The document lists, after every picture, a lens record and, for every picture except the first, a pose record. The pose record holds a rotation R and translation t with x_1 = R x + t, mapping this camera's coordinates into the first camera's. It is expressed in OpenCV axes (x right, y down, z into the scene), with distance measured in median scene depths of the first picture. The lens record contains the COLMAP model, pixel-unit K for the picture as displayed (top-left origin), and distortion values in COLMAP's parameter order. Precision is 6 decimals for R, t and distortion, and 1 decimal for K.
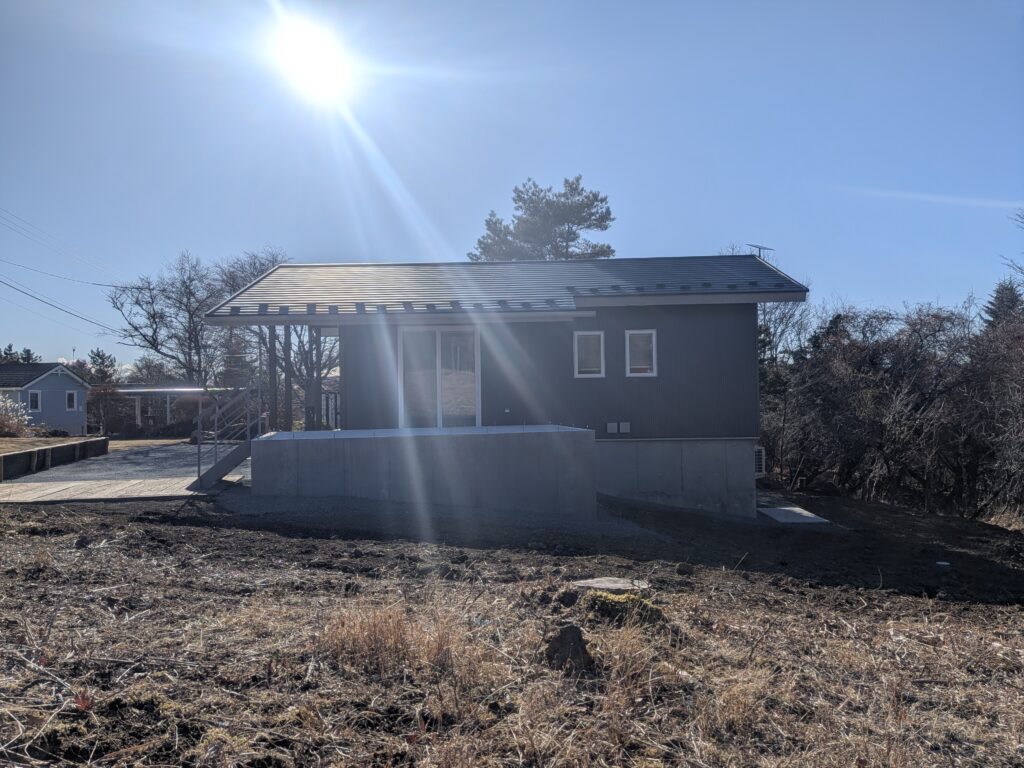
lens RADIAL K [[717.0, 0, 507.7], [0, 717.0, 381.8], [0, 0, 1]] dist [0.028703, -0.033430]
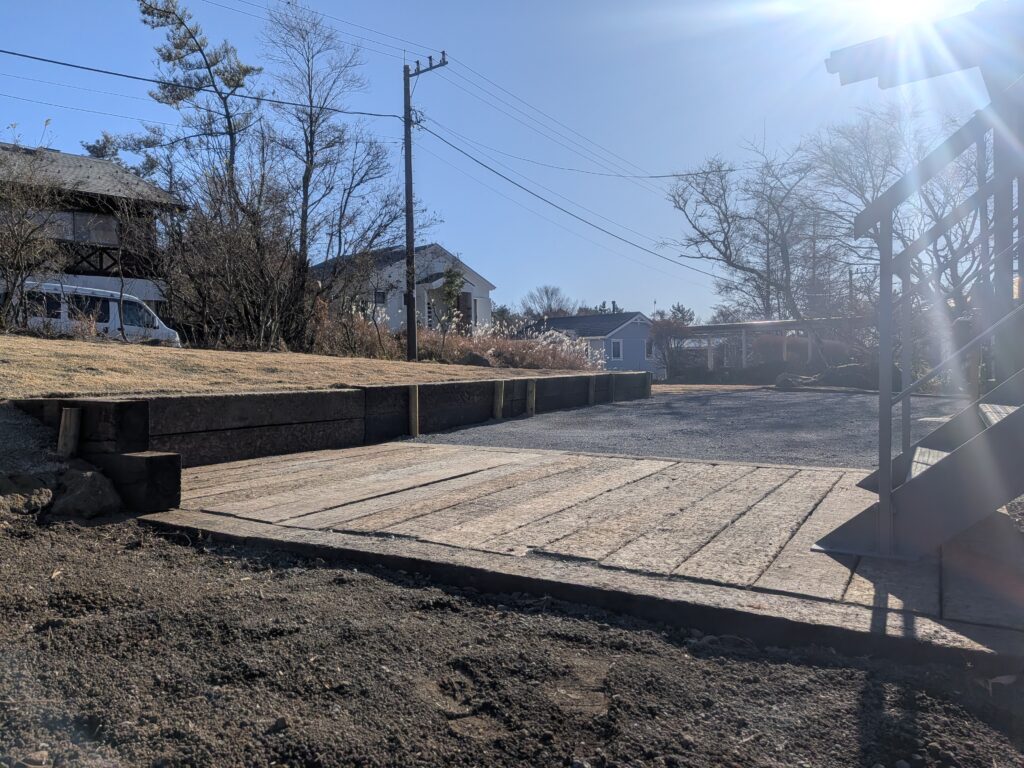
lens RADIAL K [[717.0, 0, 508.0], [0, 717.0, 381.3], [0, 0, 1]] dist [0.028703, -0.033430]
pose [[0.726007, 0.019425, -0.687413, -0.151260], [0.017873, 0.998730, 0.047098, 0.036840], [0.687455, -0.046479, 0.724738, 0.320910]]
